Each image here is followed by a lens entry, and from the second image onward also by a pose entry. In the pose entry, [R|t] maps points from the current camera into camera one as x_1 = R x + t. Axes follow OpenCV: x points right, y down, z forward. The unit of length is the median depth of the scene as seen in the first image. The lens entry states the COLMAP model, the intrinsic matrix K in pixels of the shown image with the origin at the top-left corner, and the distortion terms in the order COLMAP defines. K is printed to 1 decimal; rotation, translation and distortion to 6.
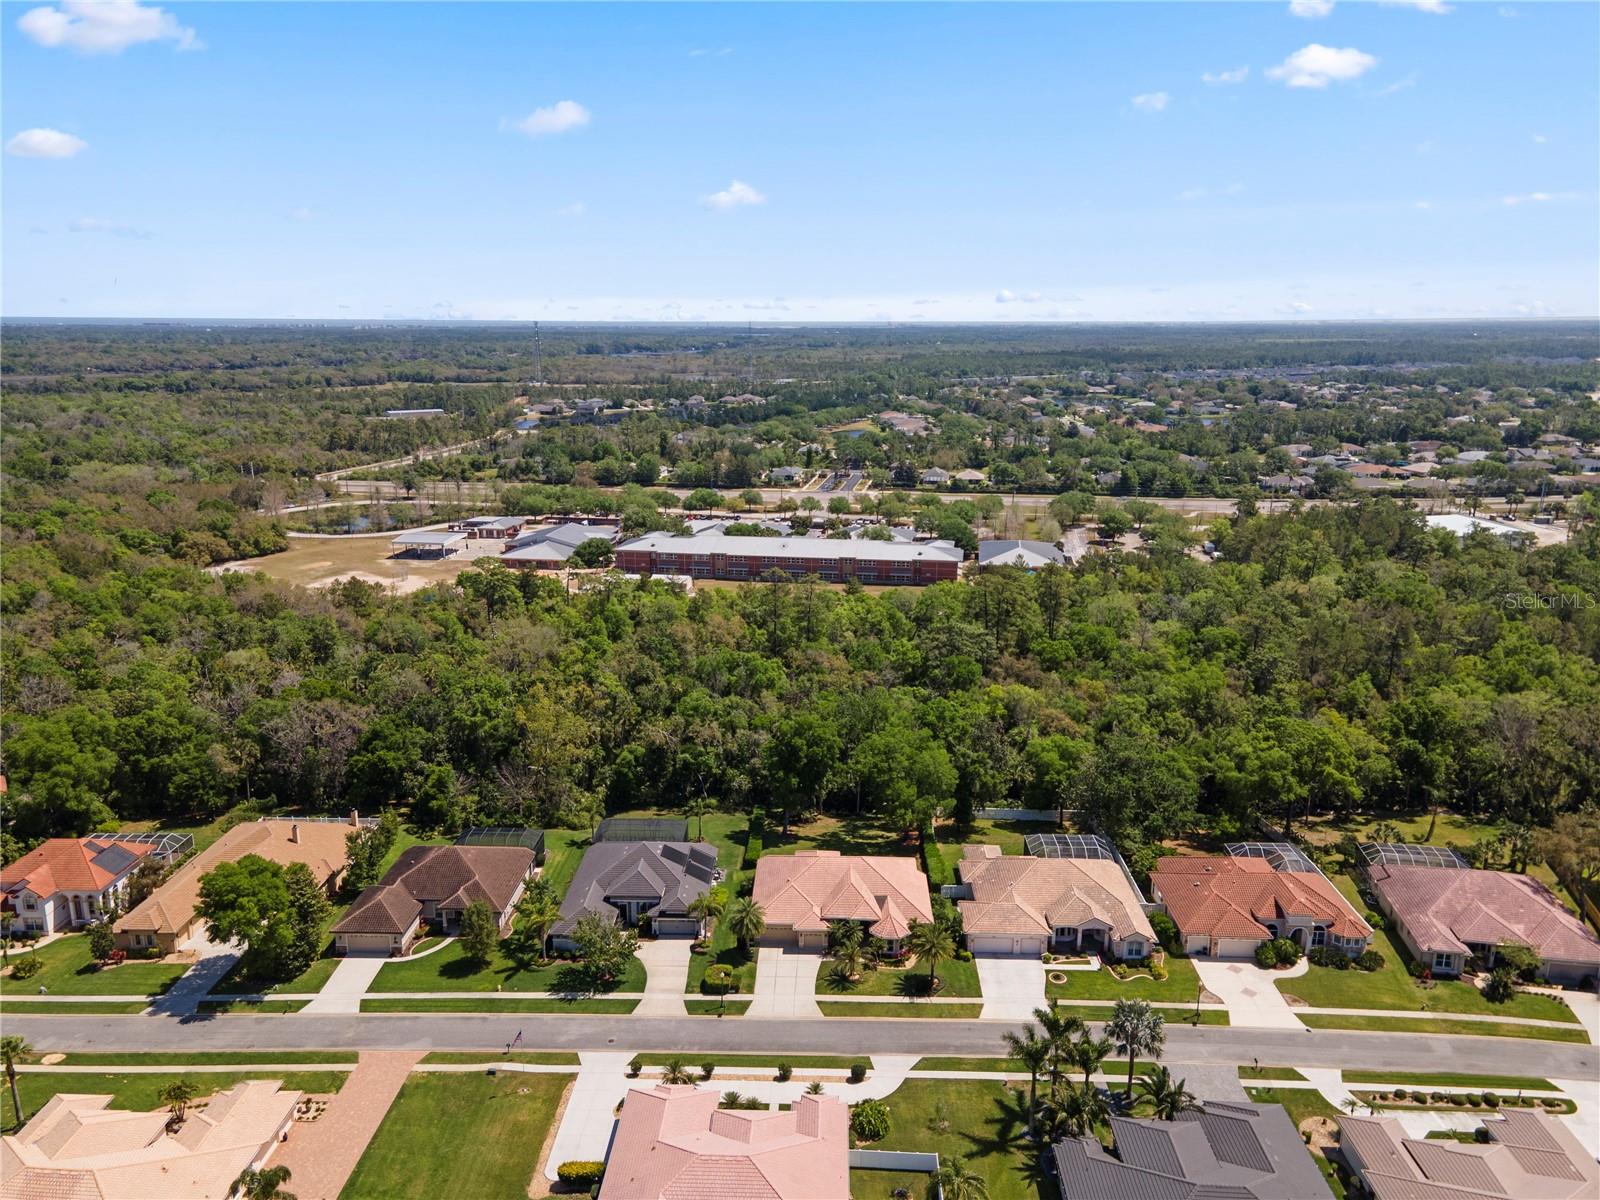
lens RADIAL K [[1145.0, 0, 800.0], [0, 1145.0, 600.0], [0, 0, 1]] dist [0.011359, 0.032732]
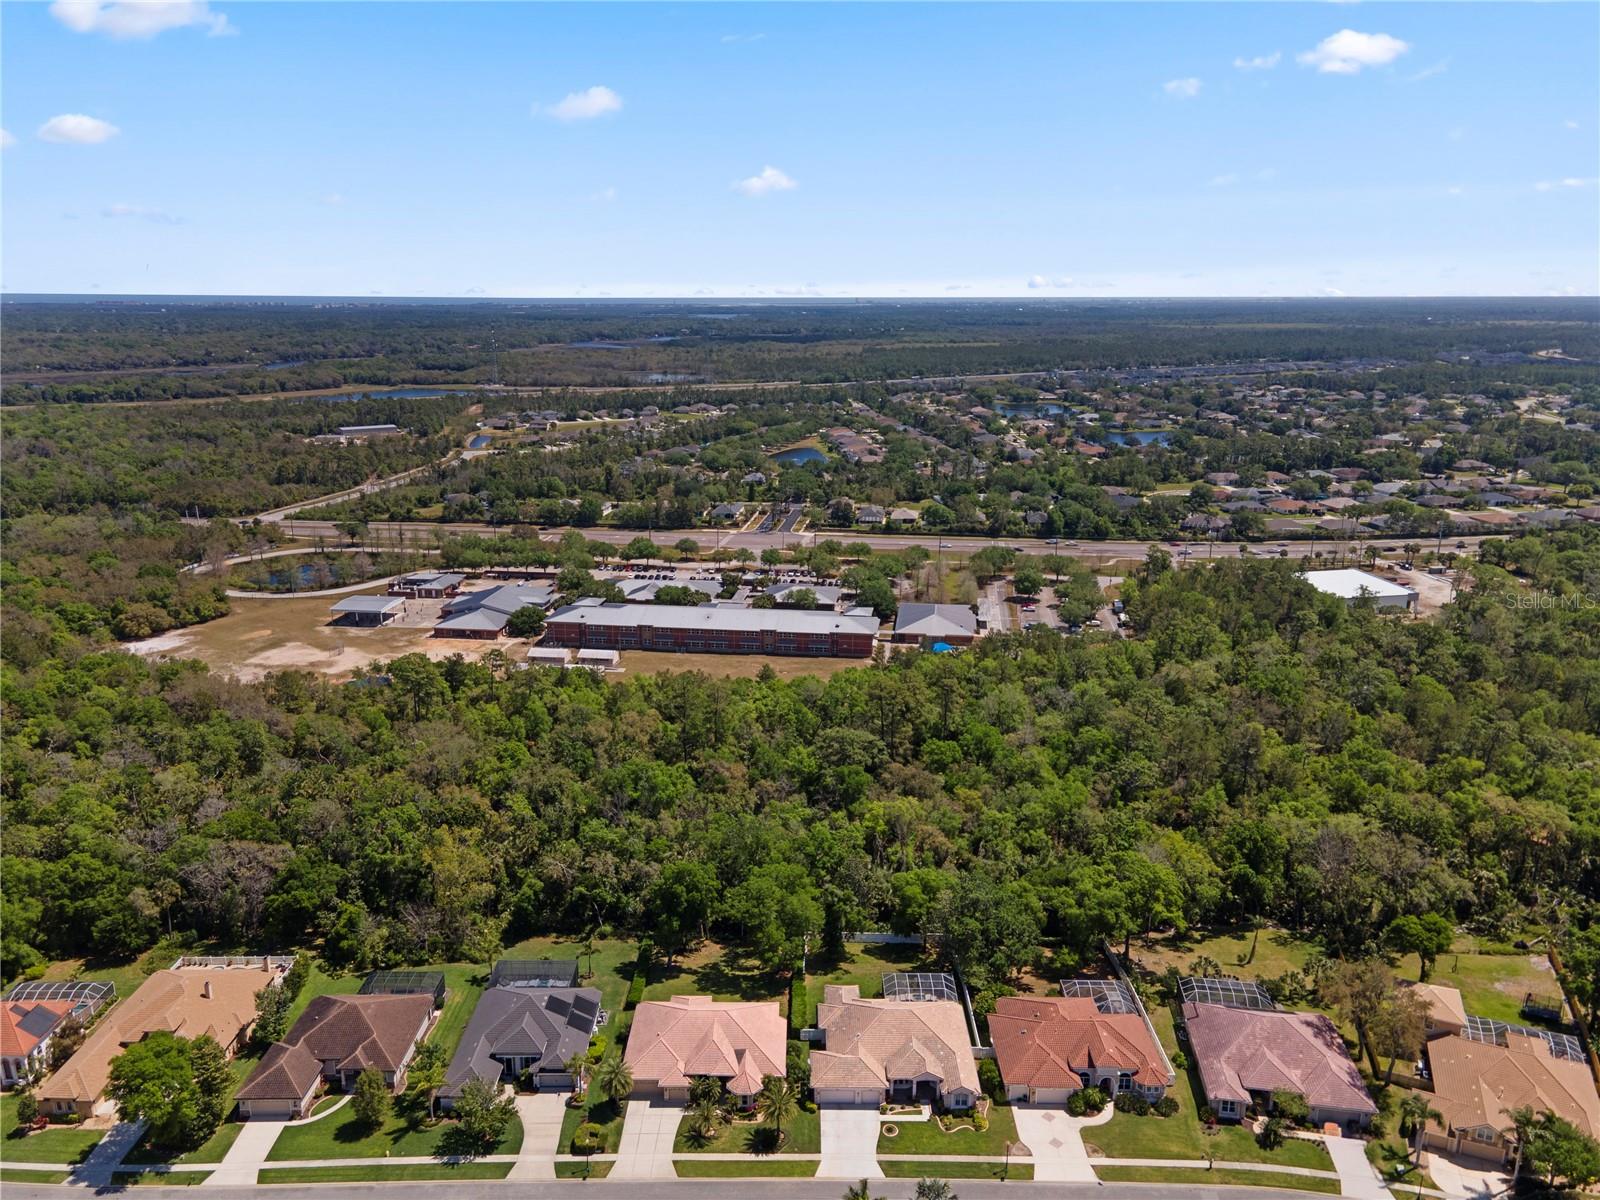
lens RADIAL K [[1129.0, 0, 796.1], [0, 1129.0, 641.1], [0, 0, 1]] dist [0.026605, 0.002560]
pose [[0.999653, -0.008185, 0.025043, 0.081736], [0.006901, 0.998678, 0.050941, -0.157055], [-0.025427, -0.050750, 0.998388, -0.064308]]
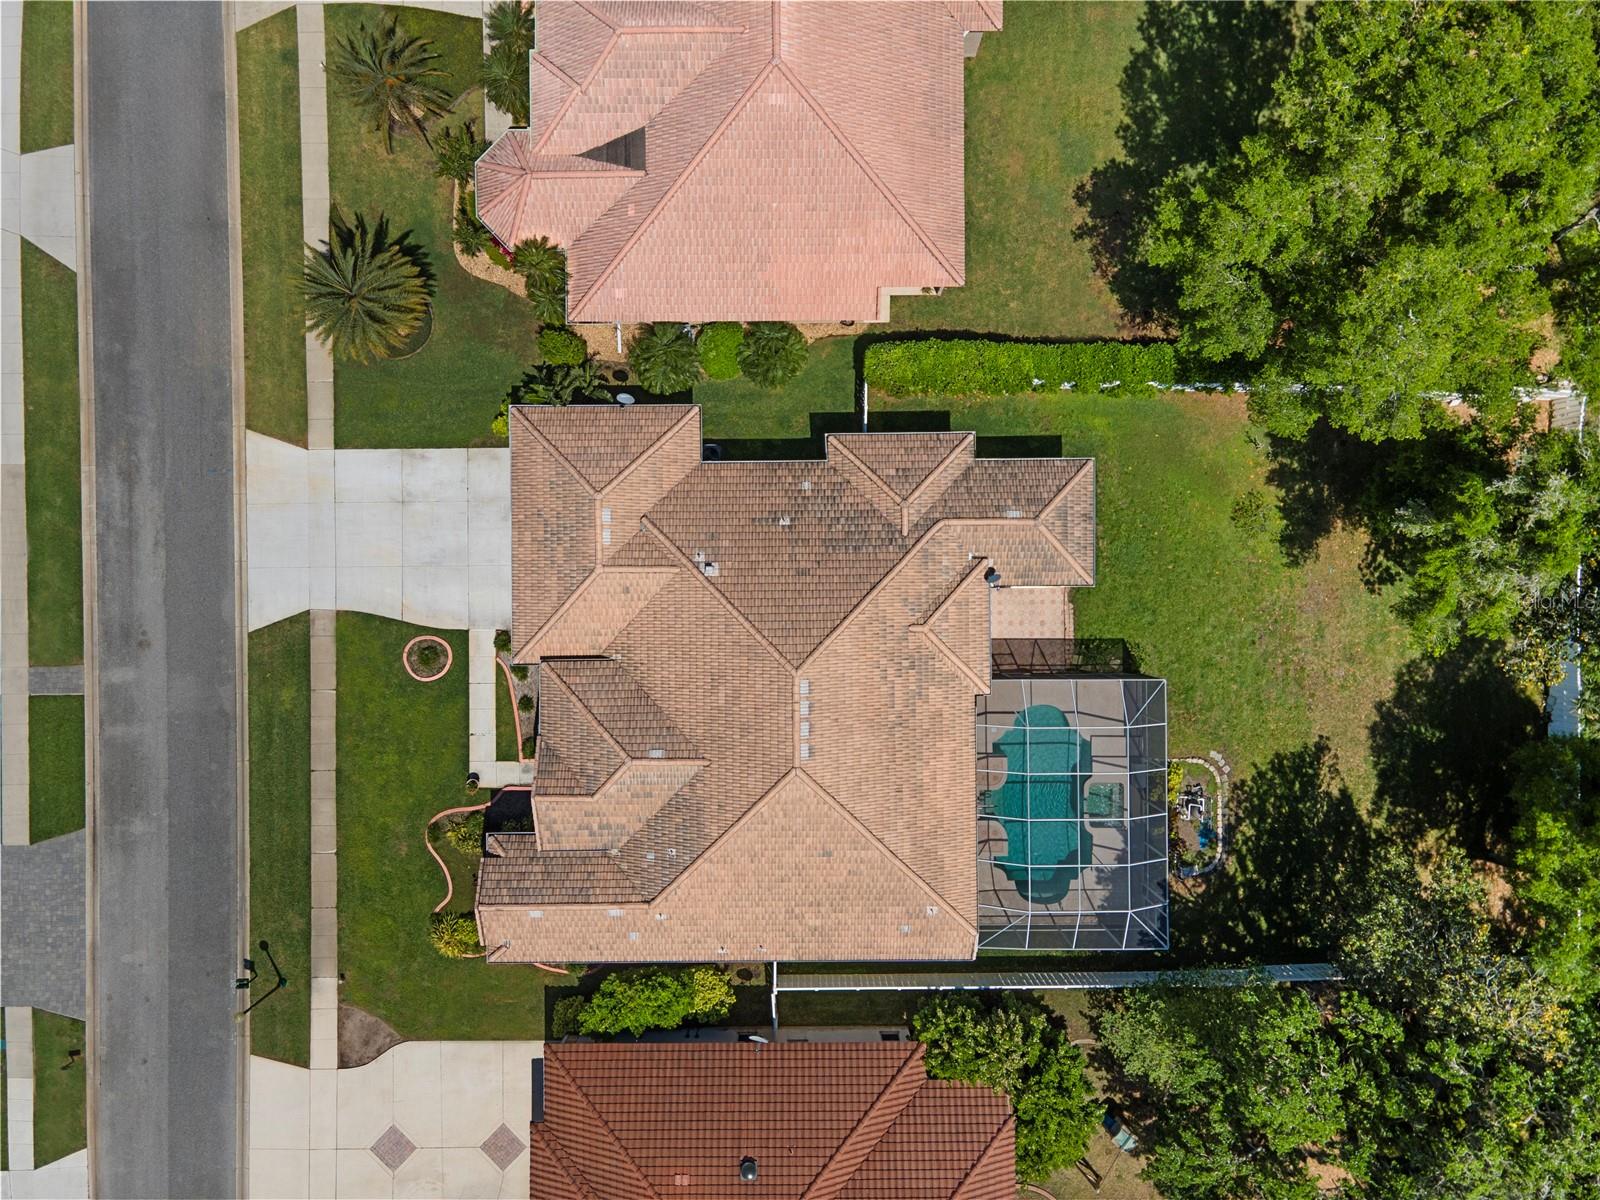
lens RADIAL K [[1160.3, 0, 800.0], [0, 1160.3, 600.0], [0, 0, 1]] dist [0.020702, 0.038552]
pose [[0.039731, 0.999179, 0.007921, 0.156990], [-0.232093, 0.001518, 0.972692, -0.051179], [0.971882, -0.040484, 0.231963, 0.780940]]
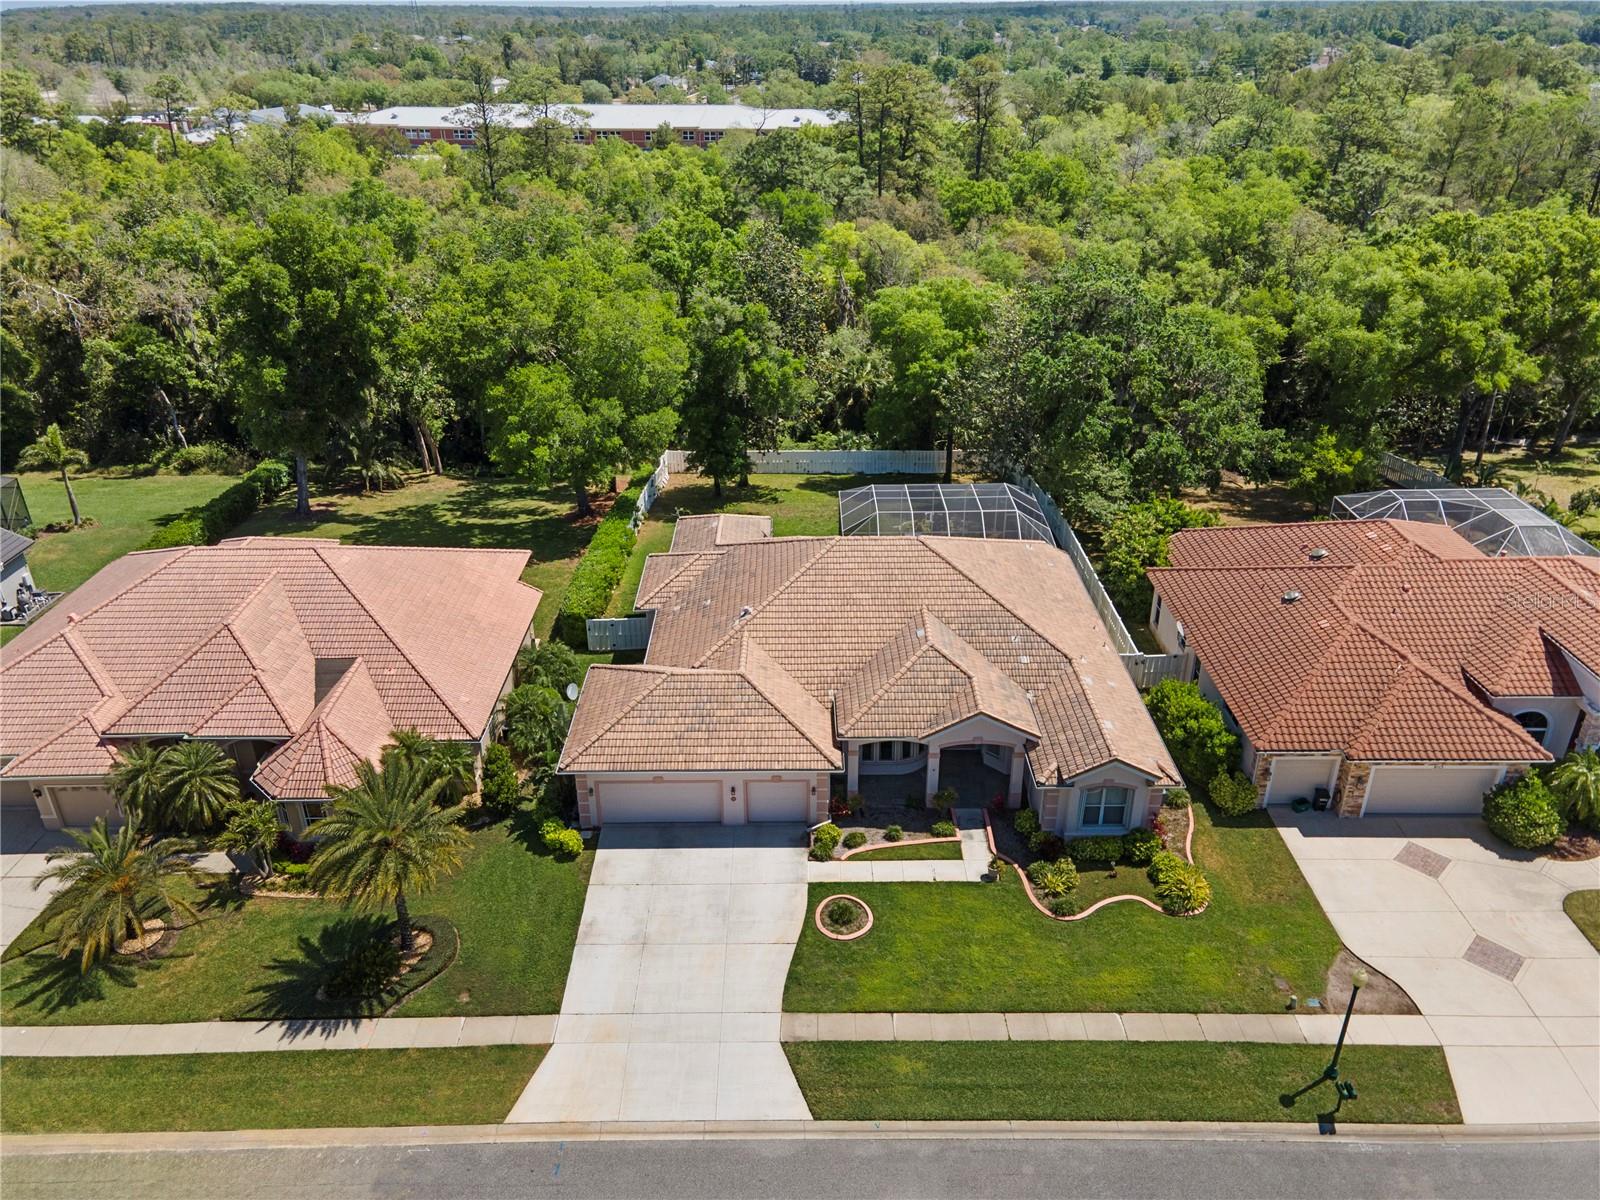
lens RADIAL K [[1160.3, 0, 800.0], [0, 1160.3, 600.0], [0, 0, 1]] dist [0.020702, 0.038552]
pose [[0.999240, -0.025965, 0.029057, 0.156381], [0.018426, 0.971874, 0.234780, 0.135344], [-0.034336, -0.234066, 0.971614, 0.550942]]
